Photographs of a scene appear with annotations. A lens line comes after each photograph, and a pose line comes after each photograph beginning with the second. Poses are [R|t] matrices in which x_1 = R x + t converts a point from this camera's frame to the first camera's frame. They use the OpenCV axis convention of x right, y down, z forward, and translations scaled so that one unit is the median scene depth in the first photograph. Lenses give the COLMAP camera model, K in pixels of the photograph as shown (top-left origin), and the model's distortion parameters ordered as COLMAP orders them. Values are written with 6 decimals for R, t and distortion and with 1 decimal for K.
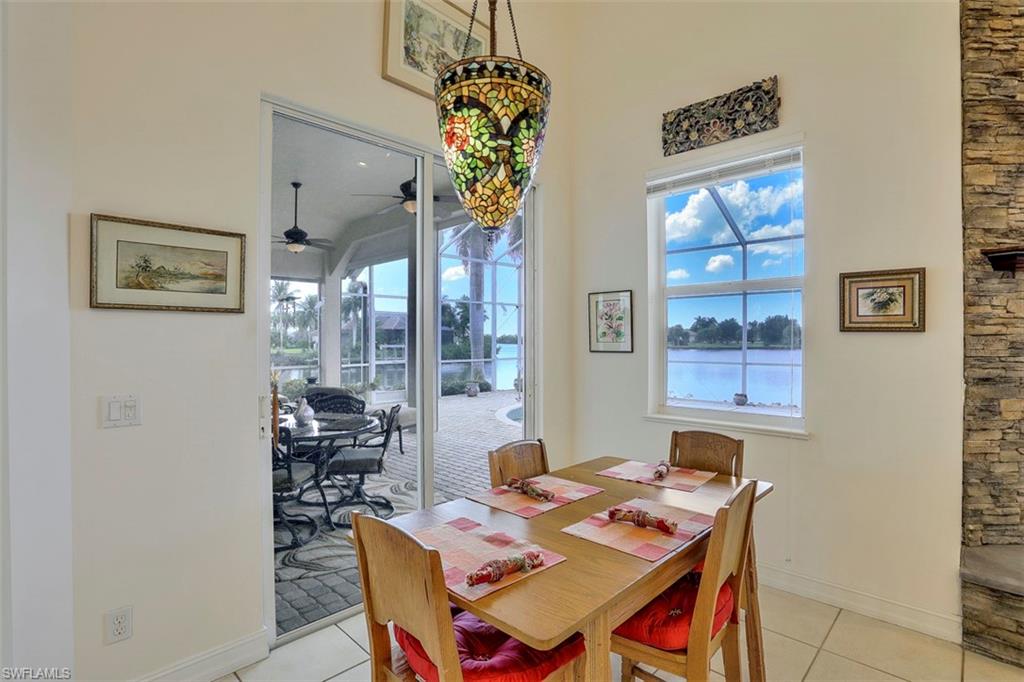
lens RADIAL K [[503.4, 0, 543.4], [0, 503.4, 340.5], [0, 0, 1]] dist [-0.048329, -0.000145]
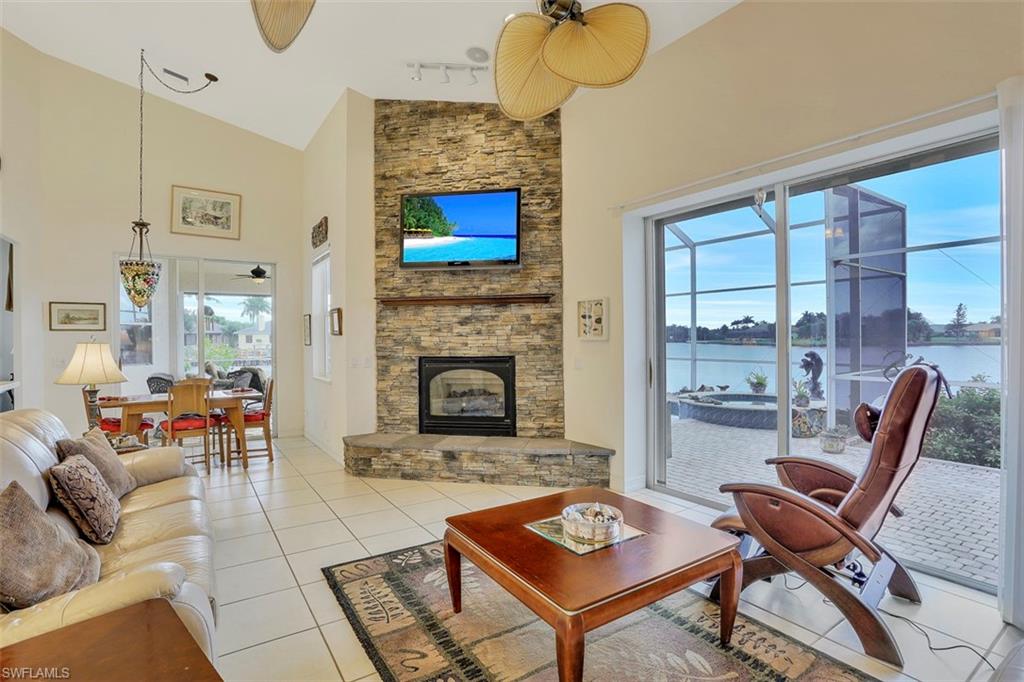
lens RADIAL K [[502.9, 0, 540.1], [0, 502.9, 336.0], [0, 0, 1]] dist [-0.035424, 0.000737]
pose [[0.979550, -0.005388, -0.201127, 2.044194], [0.004583, 0.999980, -0.004465, -0.000175], [0.201147, 0.003452, 0.979555, -1.068031]]
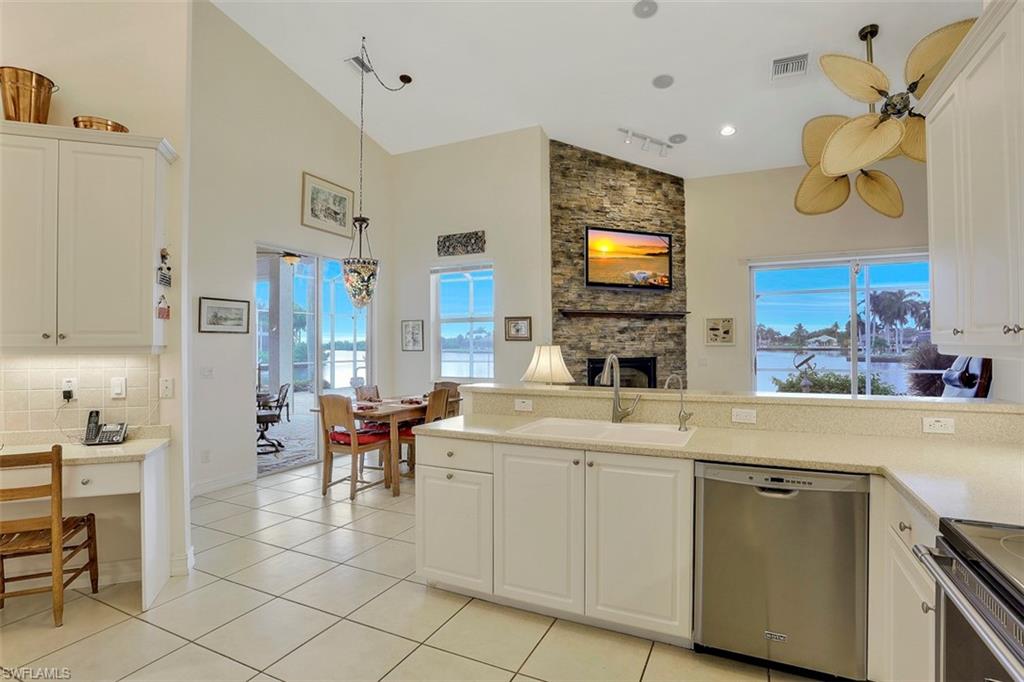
lens RADIAL K [[489.4, 0, 548.7], [0, 489.4, 339.7], [0, 0, 1]] dist [-0.053508, 0.000010]
pose [[0.942171, 0.000538, 0.335133, -0.007831], [0.003707, 0.999921, -0.012027, 0.006835], [-0.335113, 0.012574, 0.942094, -1.421038]]
